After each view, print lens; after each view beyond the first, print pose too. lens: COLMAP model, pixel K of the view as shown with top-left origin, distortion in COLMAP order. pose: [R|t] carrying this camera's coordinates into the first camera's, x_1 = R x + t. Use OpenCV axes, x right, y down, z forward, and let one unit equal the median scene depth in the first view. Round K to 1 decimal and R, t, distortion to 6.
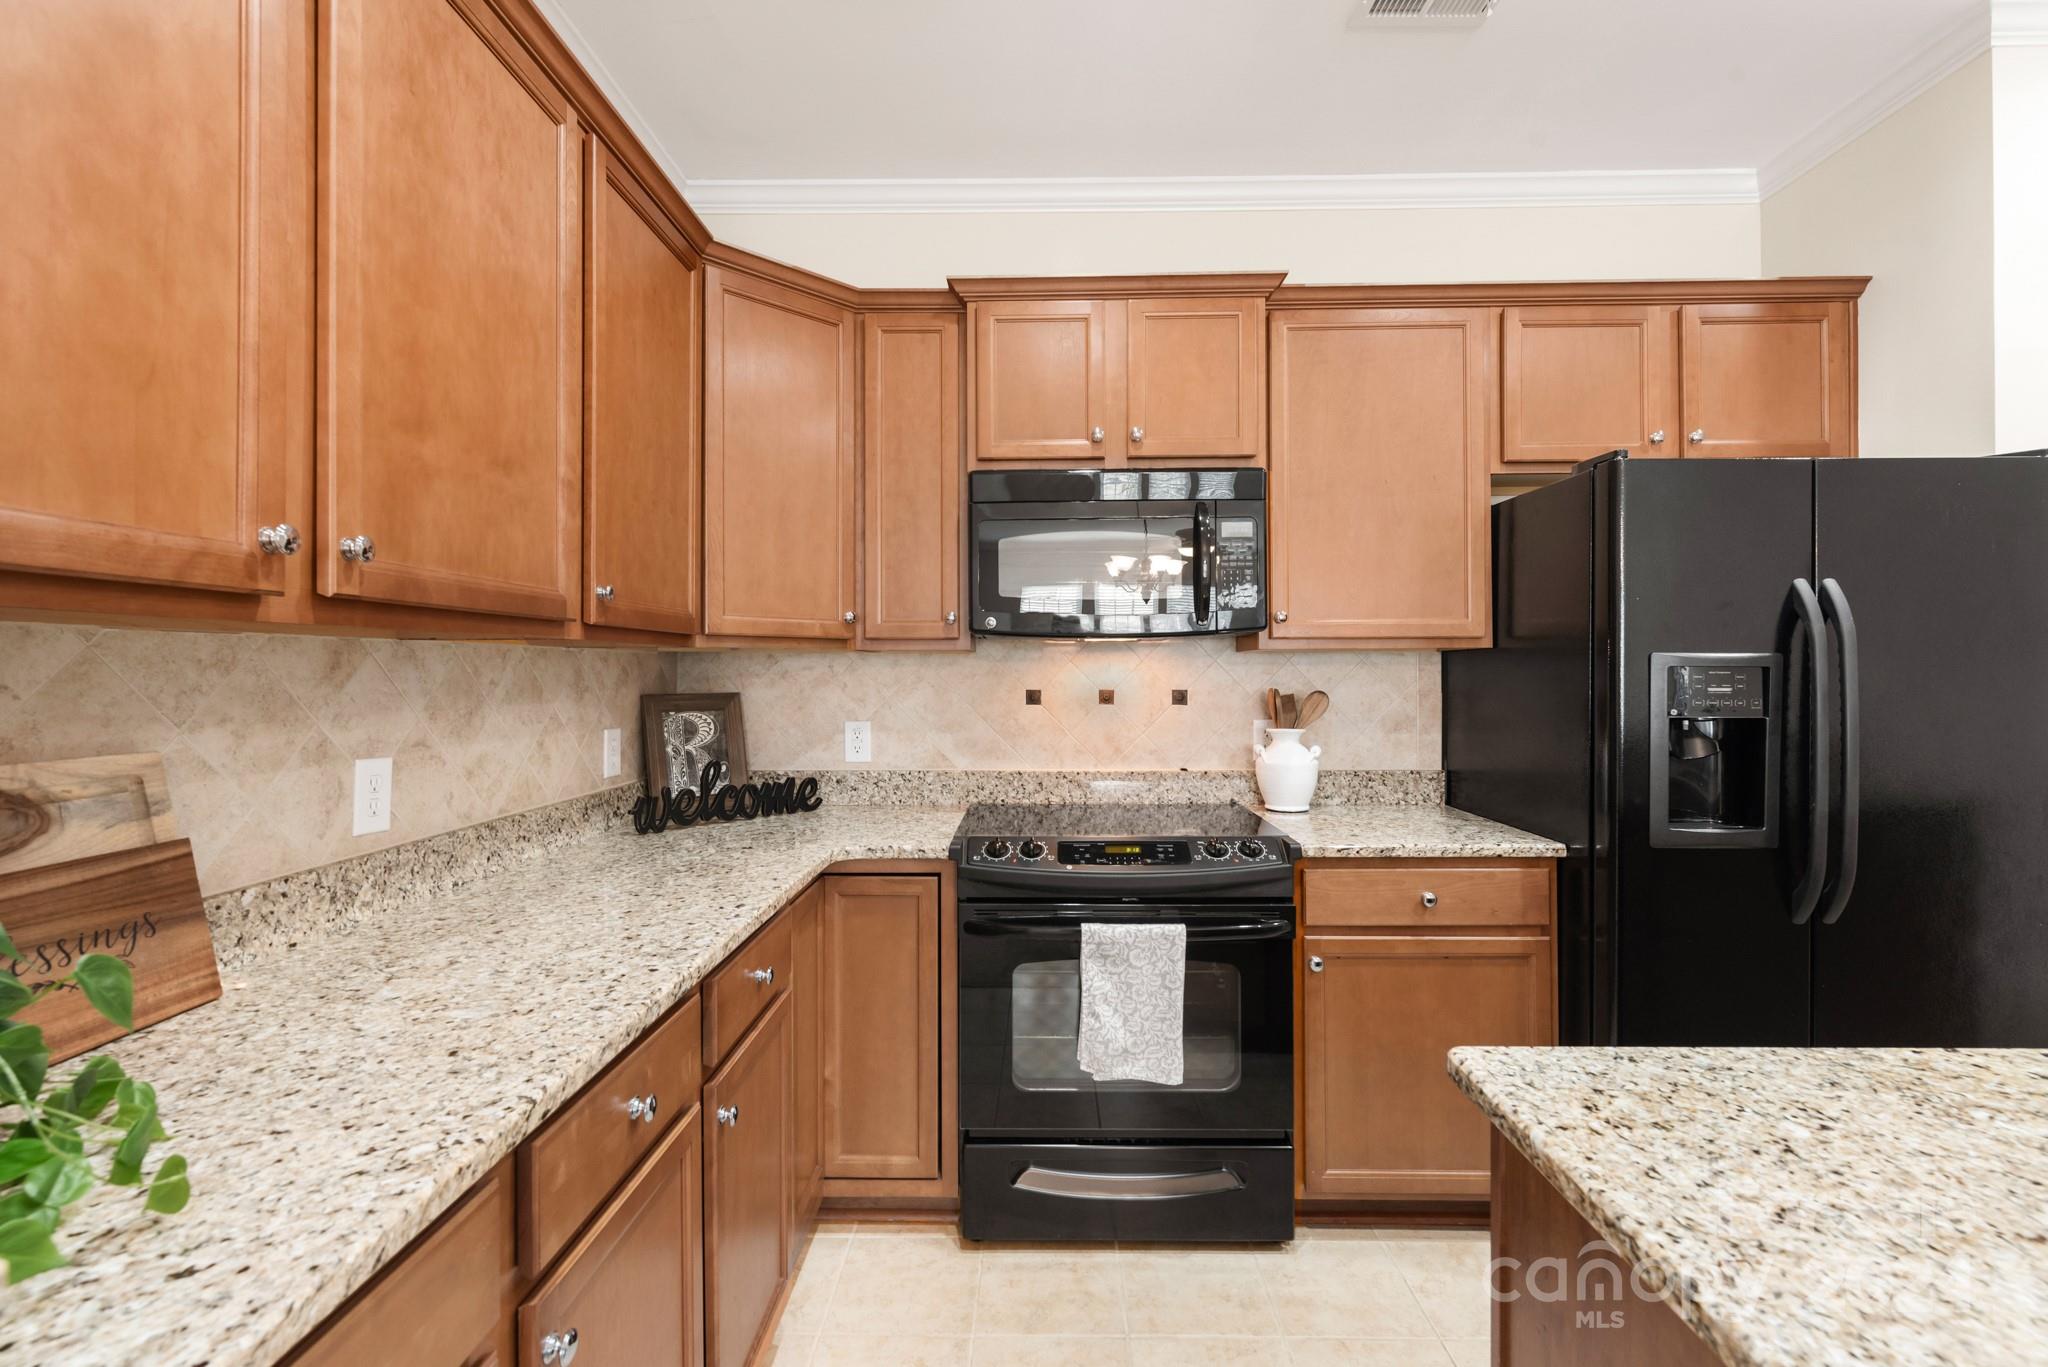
lens RADIAL K [[886.4, 0, 1032.2], [0, 886.4, 668.1], [0, 0, 1]] dist [0.000766, -0.000731]
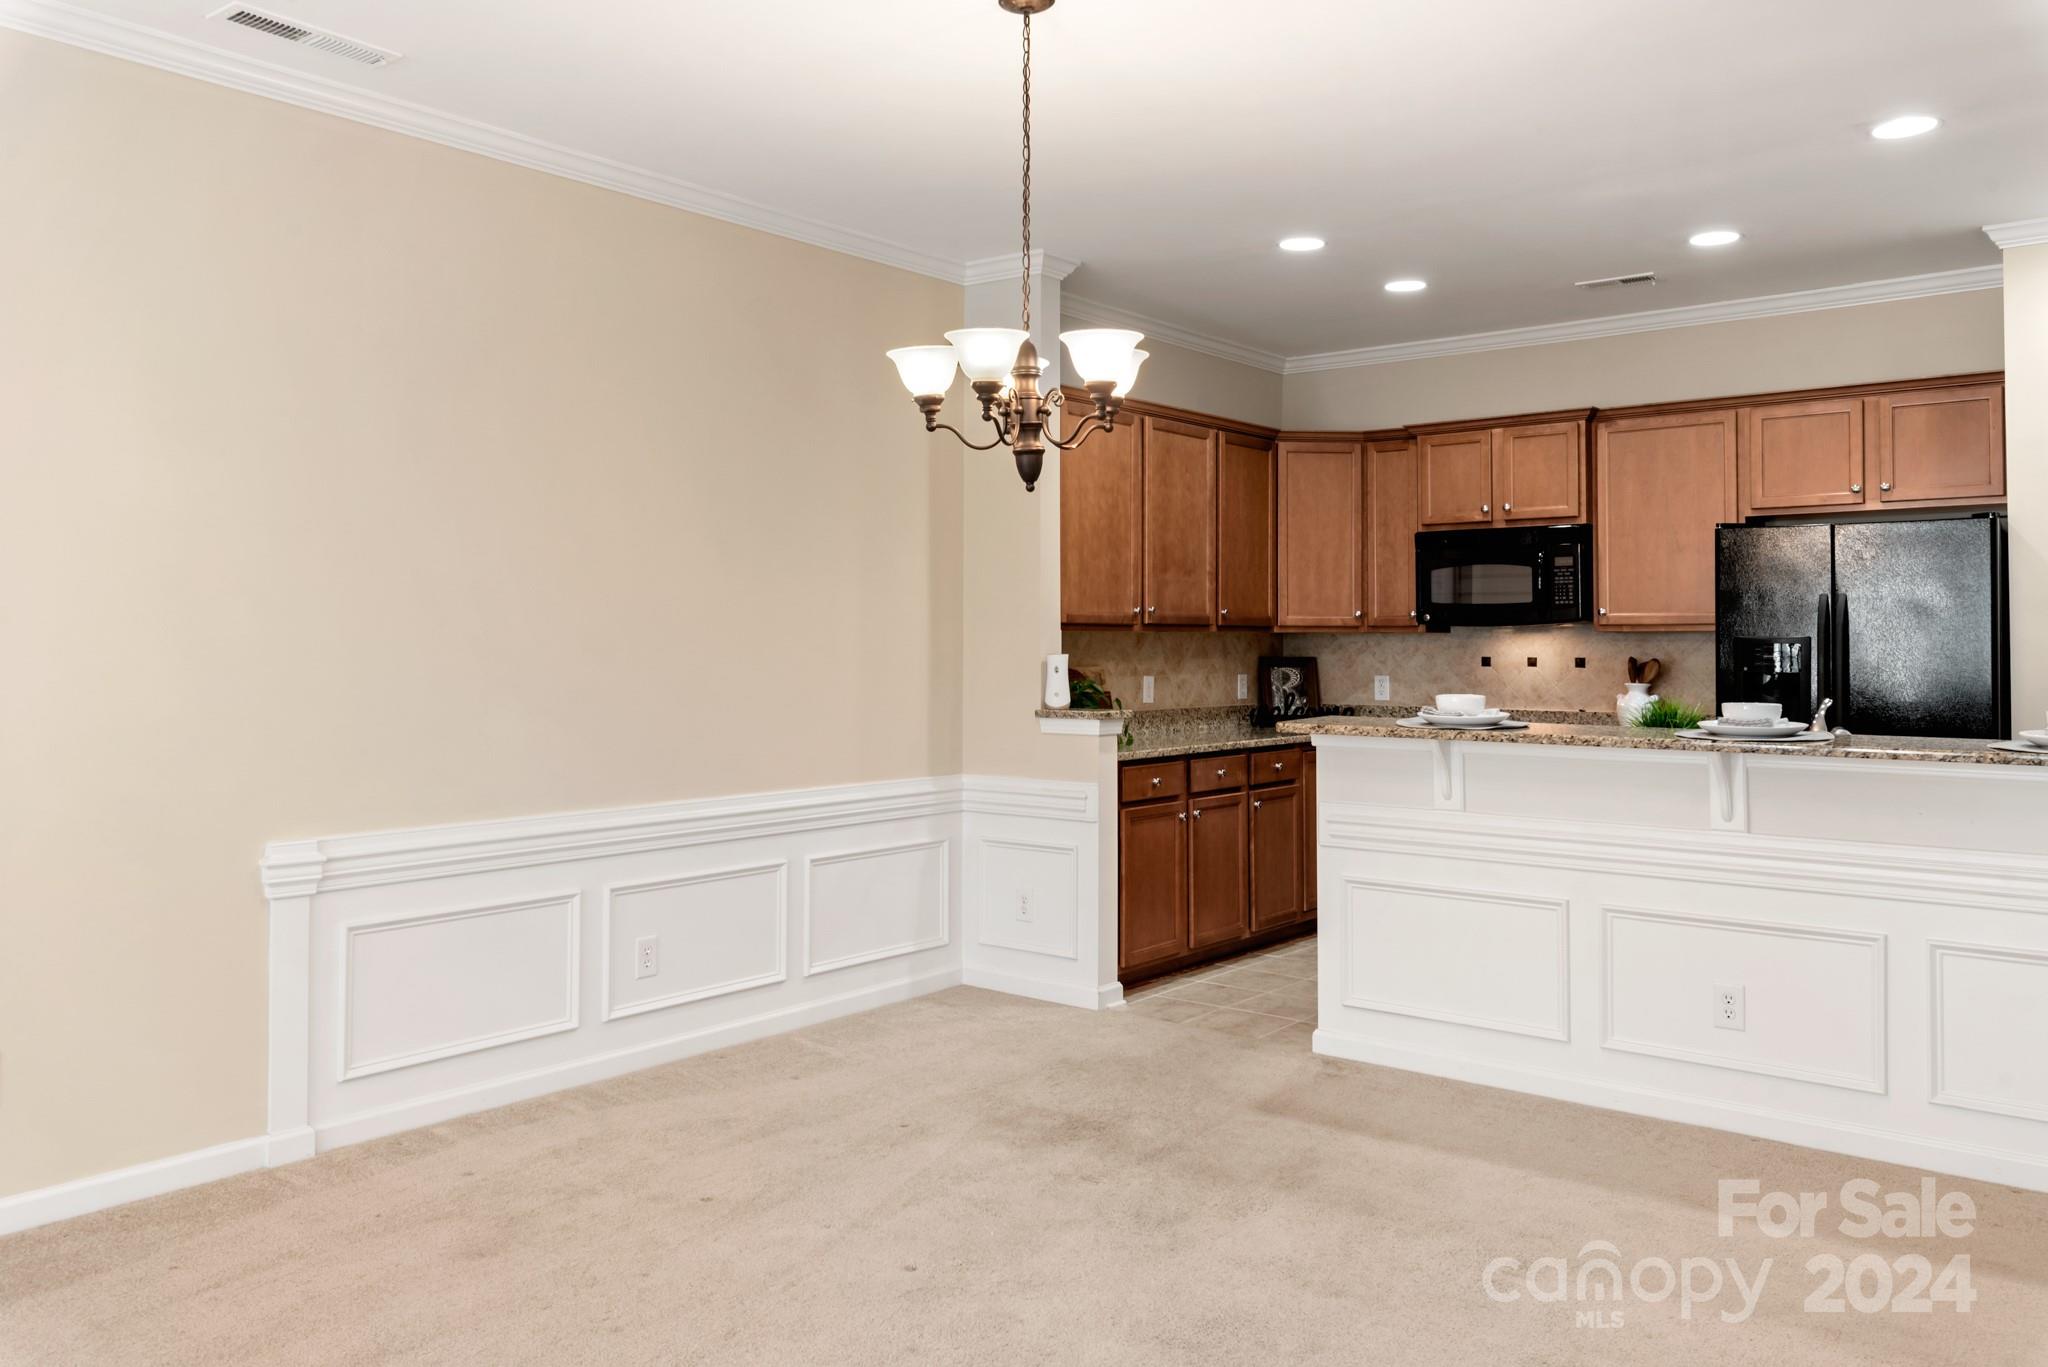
lens RADIAL K [[1523.0, 0, 1029.9], [0, 1523.0, 607.5], [0, 0, 1]] dist [-0.002431, 0.000257]
pose [[0.785070, -0.011337, -0.619303, 1.329200], [-0.001113, 0.999805, -0.019713, -0.011023], [0.619406, 0.016165, 0.784905, -2.062725]]
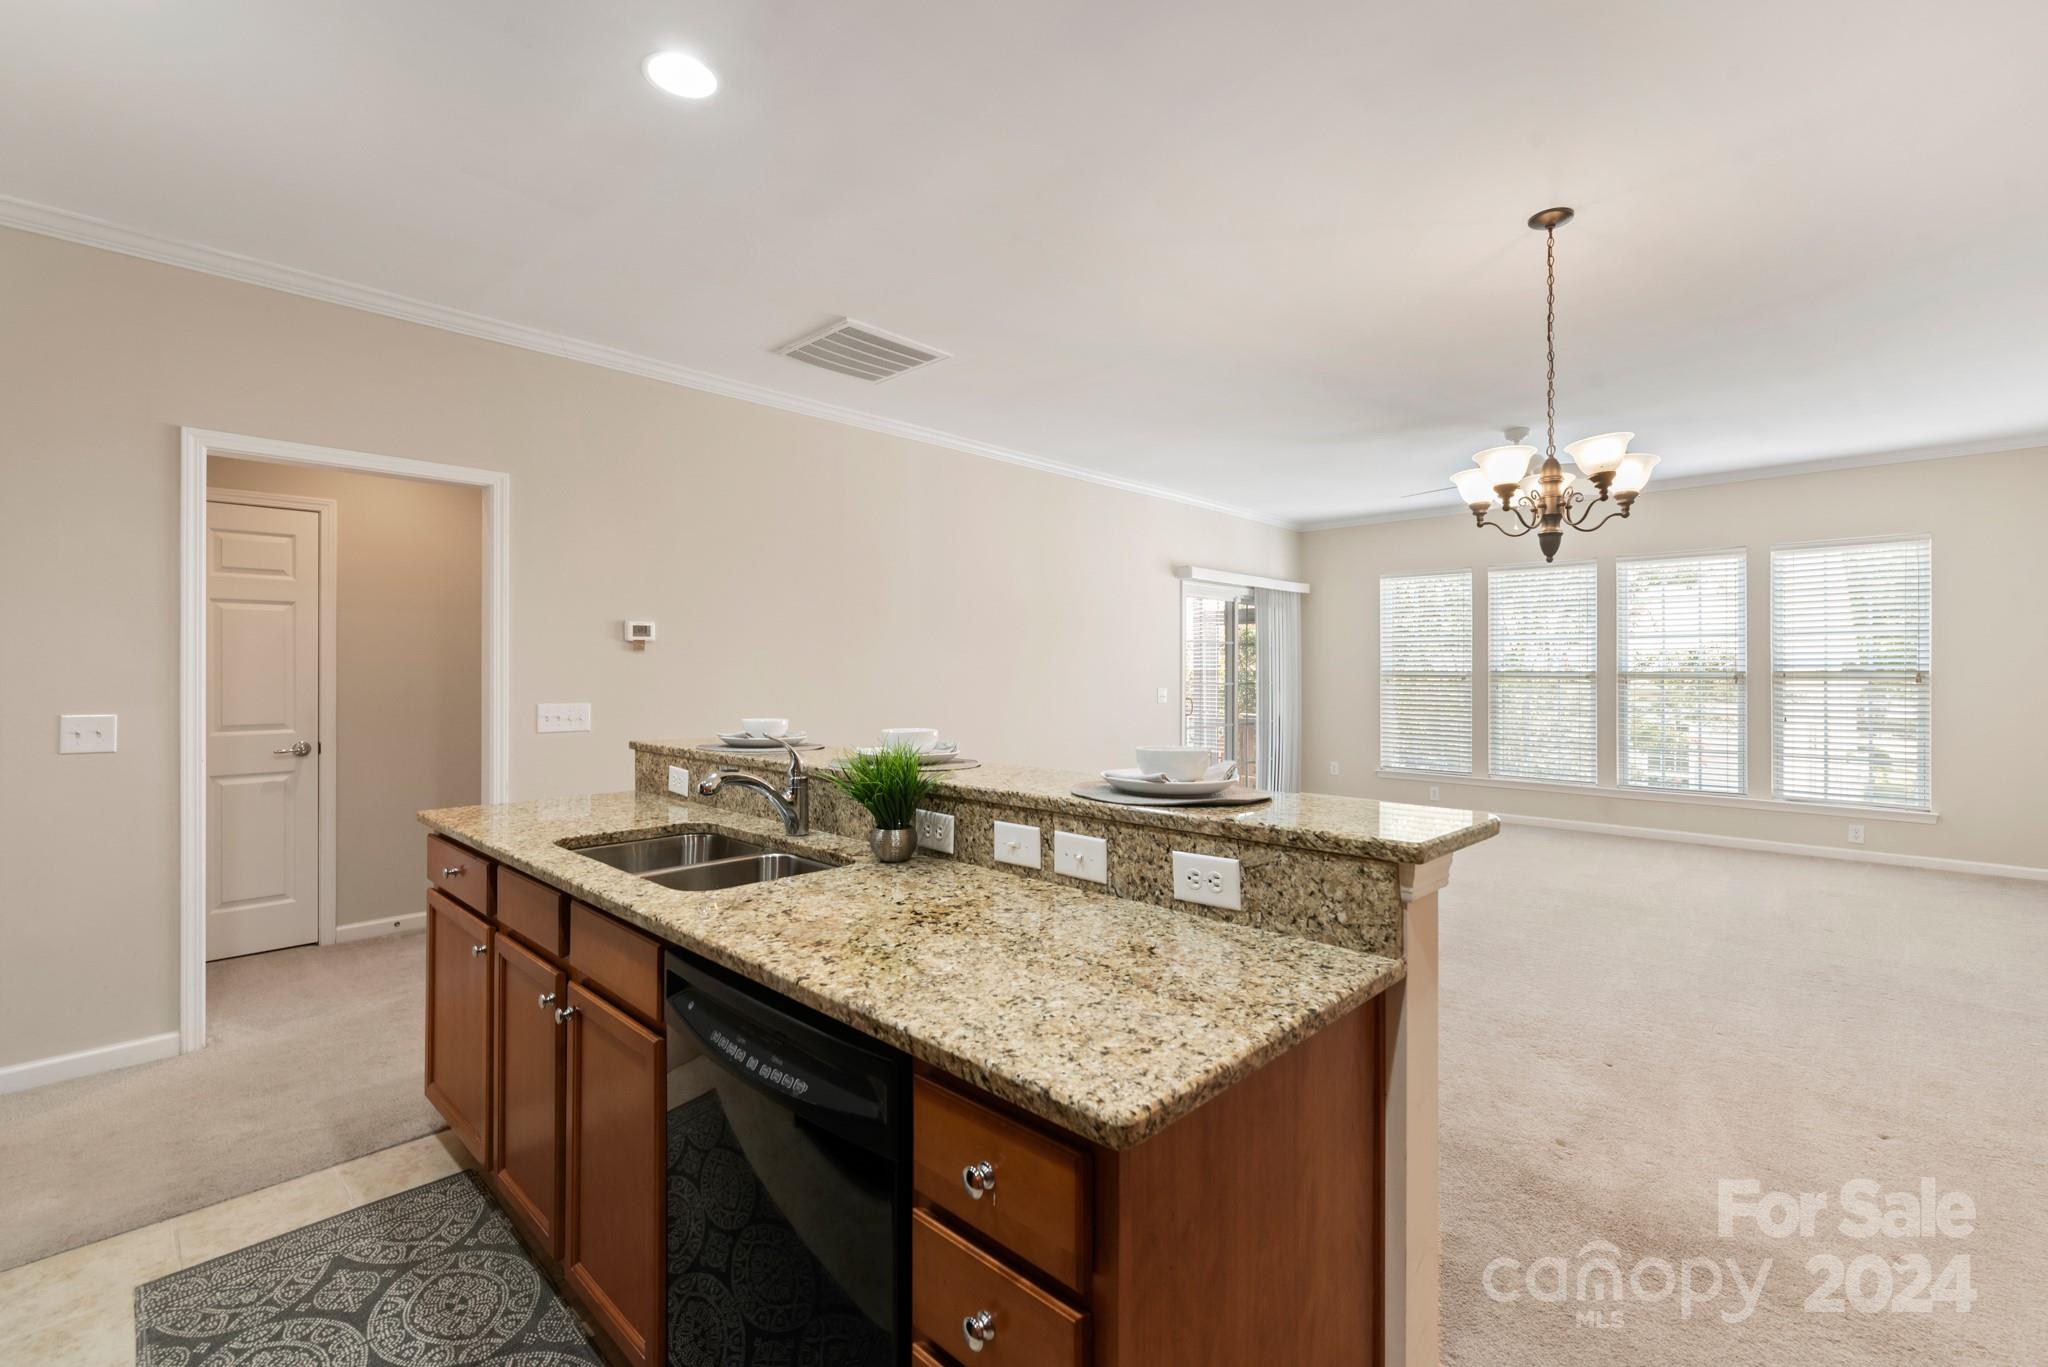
lens RADIAL K [[886.4, 0, 1032.2], [0, 886.4, 668.1], [0, 0, 1]] dist [0.000766, -0.000731]
pose [[-0.735828, 0.003964, 0.677157, -0.015938], [-0.000154, 0.999982, -0.006021, 0.003326], [-0.677169, -0.004535, -0.735814, 0.765343]]
